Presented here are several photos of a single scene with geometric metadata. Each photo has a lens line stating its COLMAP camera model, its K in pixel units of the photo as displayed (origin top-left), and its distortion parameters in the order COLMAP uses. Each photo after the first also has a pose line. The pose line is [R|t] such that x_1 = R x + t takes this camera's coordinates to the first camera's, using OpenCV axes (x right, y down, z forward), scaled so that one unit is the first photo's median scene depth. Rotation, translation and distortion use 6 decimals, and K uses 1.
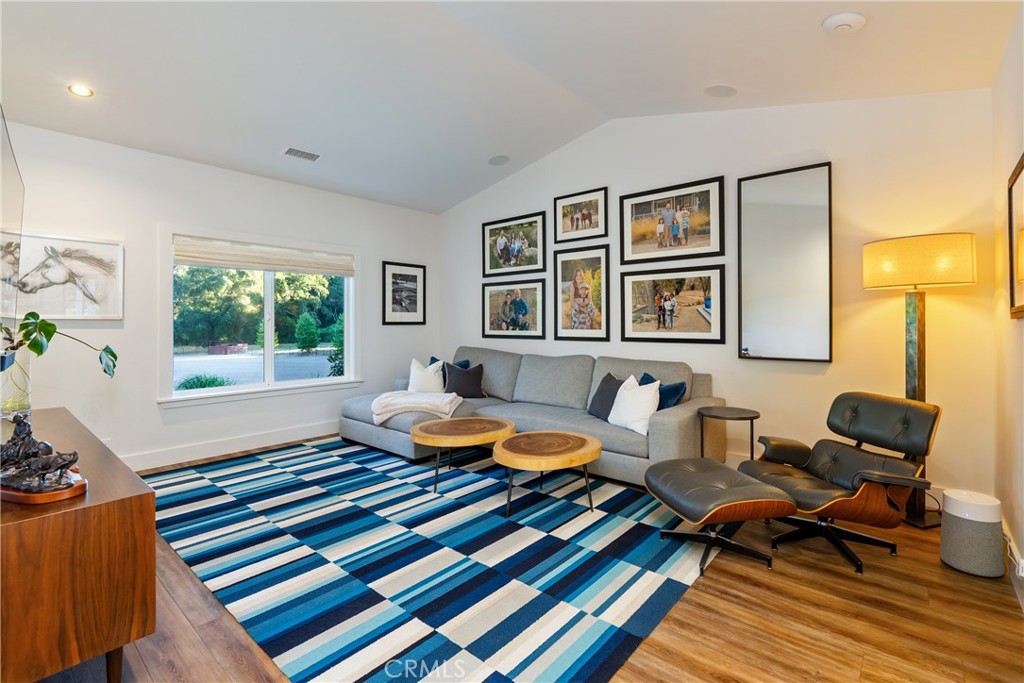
lens RADIAL K [[467.1, 0, 515.0], [0, 467.1, 324.7], [0, 0, 1]] dist [-0.008737, 0.002803]
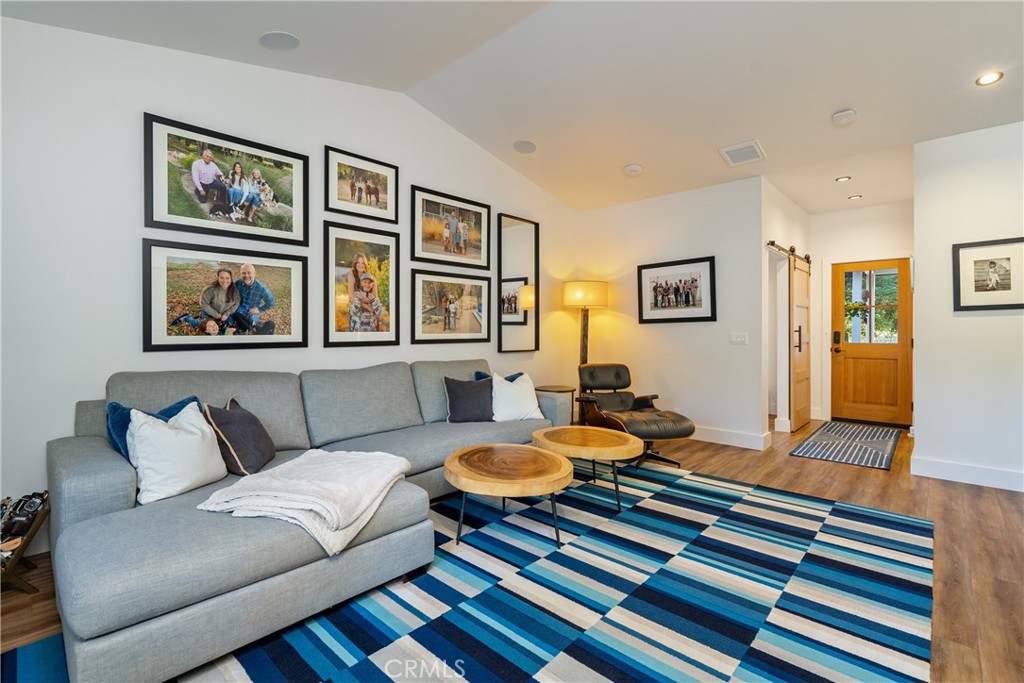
lens RADIAL K [[467.1, 0, 503.4], [0, 467.1, 334.6], [0, 0, 1]] dist [-0.008737, 0.002803]
pose [[0.042776, -0.008193, 0.999051, -0.647119], [0.004631, 0.999957, 0.008002, 0.010050], [-0.999074, 0.004284, 0.042812, 0.748289]]
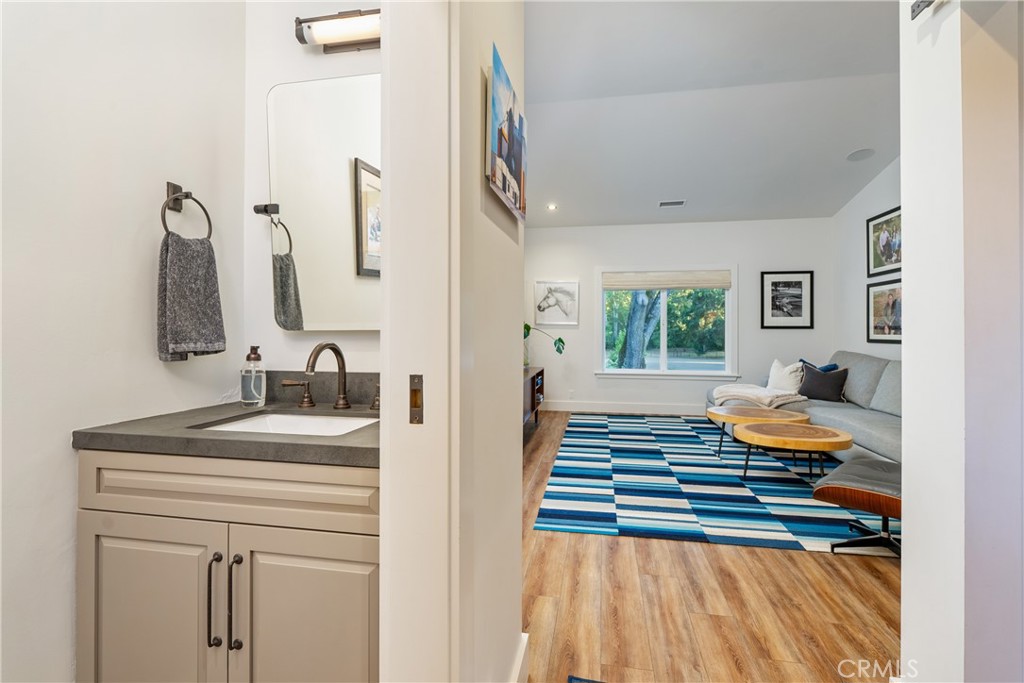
lens RADIAL K [[467.1, 0, 513.7], [0, 467.1, 328.4], [0, 0, 1]] dist [-0.008737, 0.002803]
pose [[0.506802, -0.001854, -0.862061, 0.453793], [-0.008496, 0.999938, -0.007146, 0.015011], [0.862021, 0.010945, 0.506755, -0.091348]]
